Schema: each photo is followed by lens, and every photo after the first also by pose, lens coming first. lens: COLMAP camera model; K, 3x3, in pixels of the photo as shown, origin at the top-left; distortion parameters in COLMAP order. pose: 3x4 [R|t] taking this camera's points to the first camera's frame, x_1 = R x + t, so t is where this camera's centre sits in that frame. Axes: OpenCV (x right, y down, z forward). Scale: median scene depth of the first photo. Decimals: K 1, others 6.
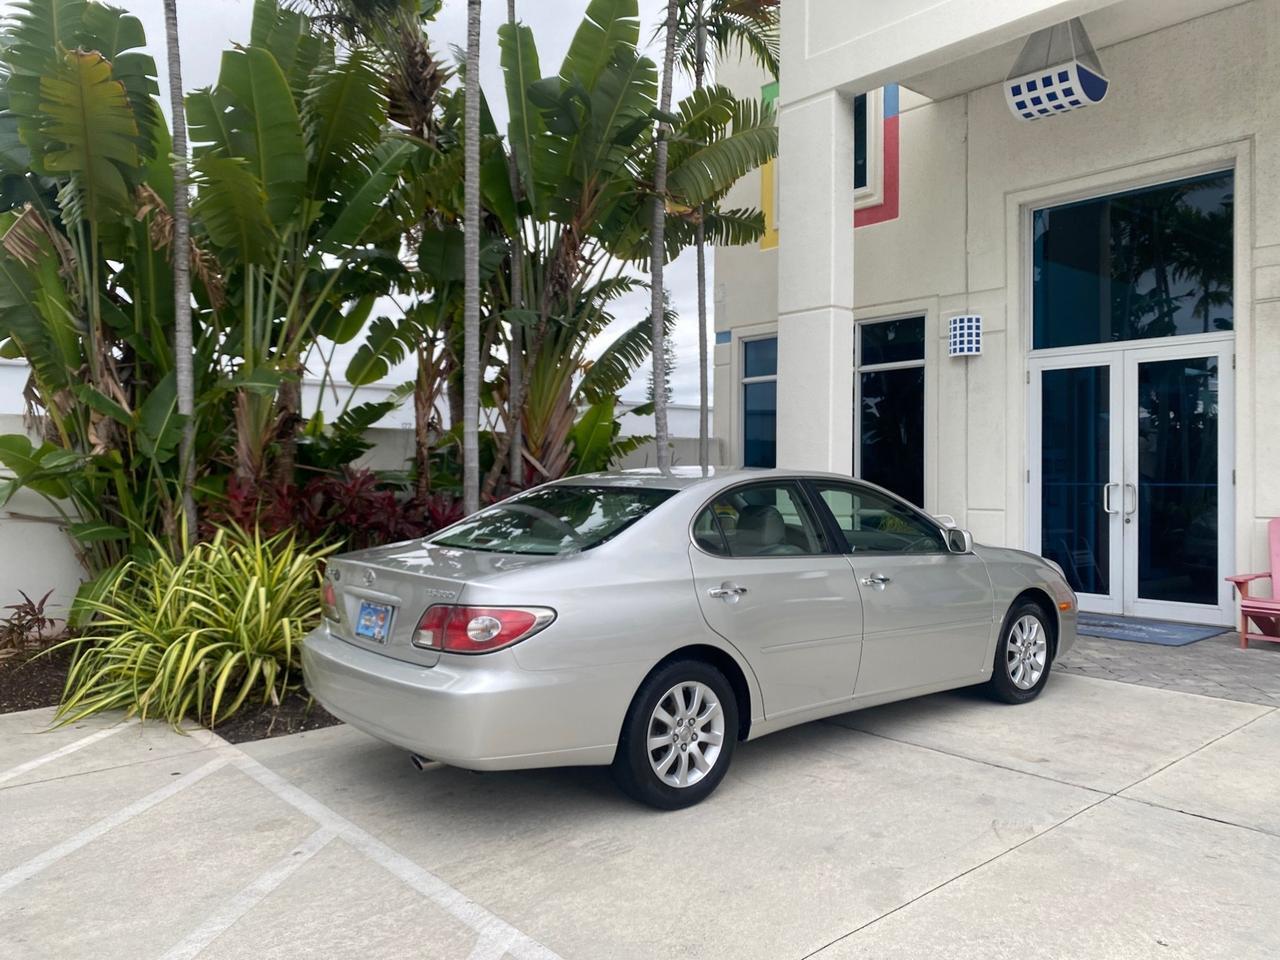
lens RADIAL K [[980.9, 0, 637.5], [0, 980.9, 476.7], [0, 0, 1]] dist [0.027064, -0.027148]
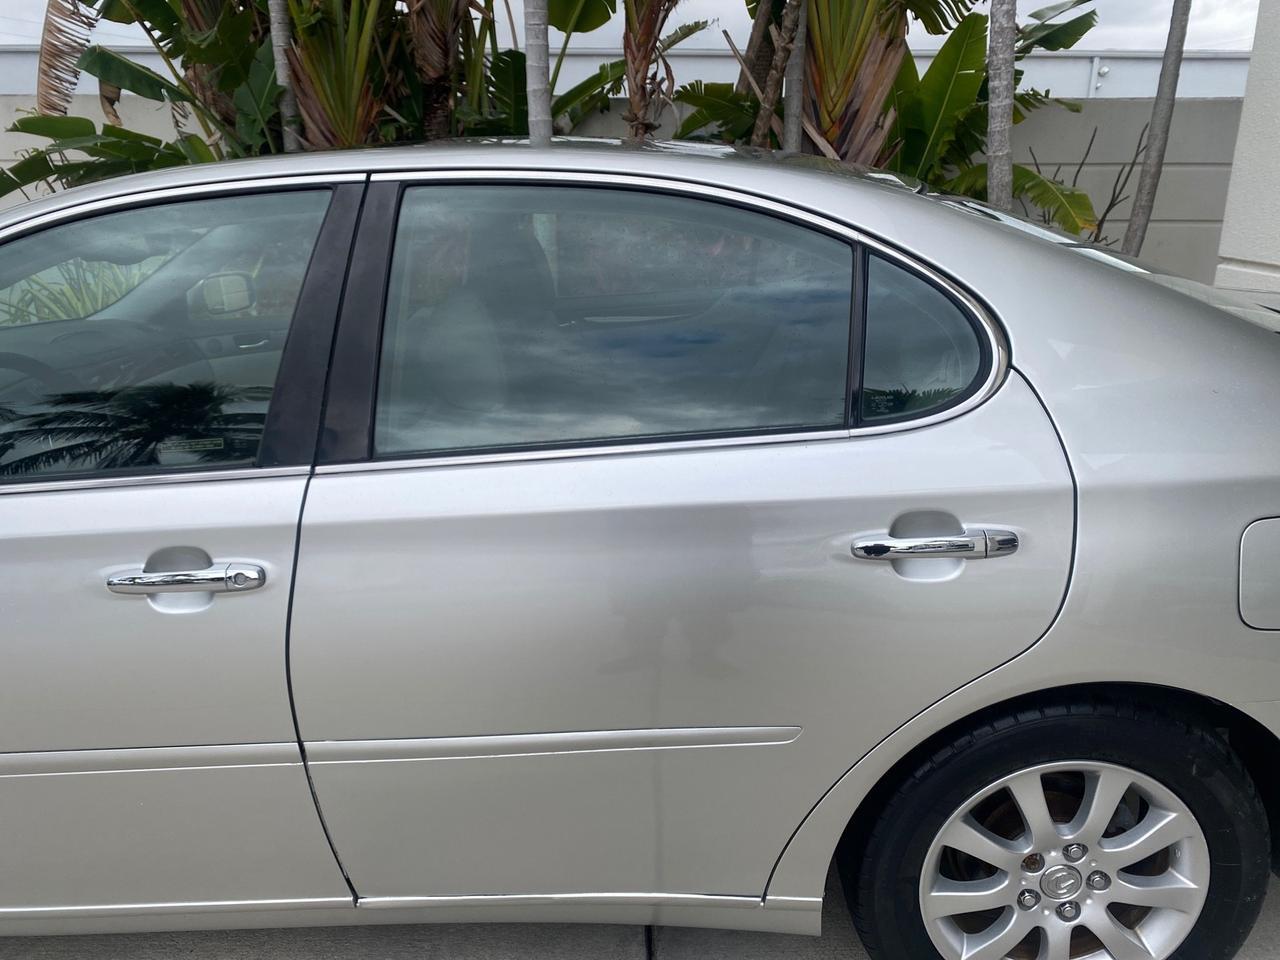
lens RADIAL K [[980.9, 0, 636.1], [0, 980.9, 470.7], [0, 0, 1]] dist [0.027064, -0.027148]
pose [[0.758634, 0.192102, -0.622553, 0.283236], [-0.003580, 0.956757, 0.290867, -0.000281], [0.651508, -0.218433, 0.726515, 0.556632]]
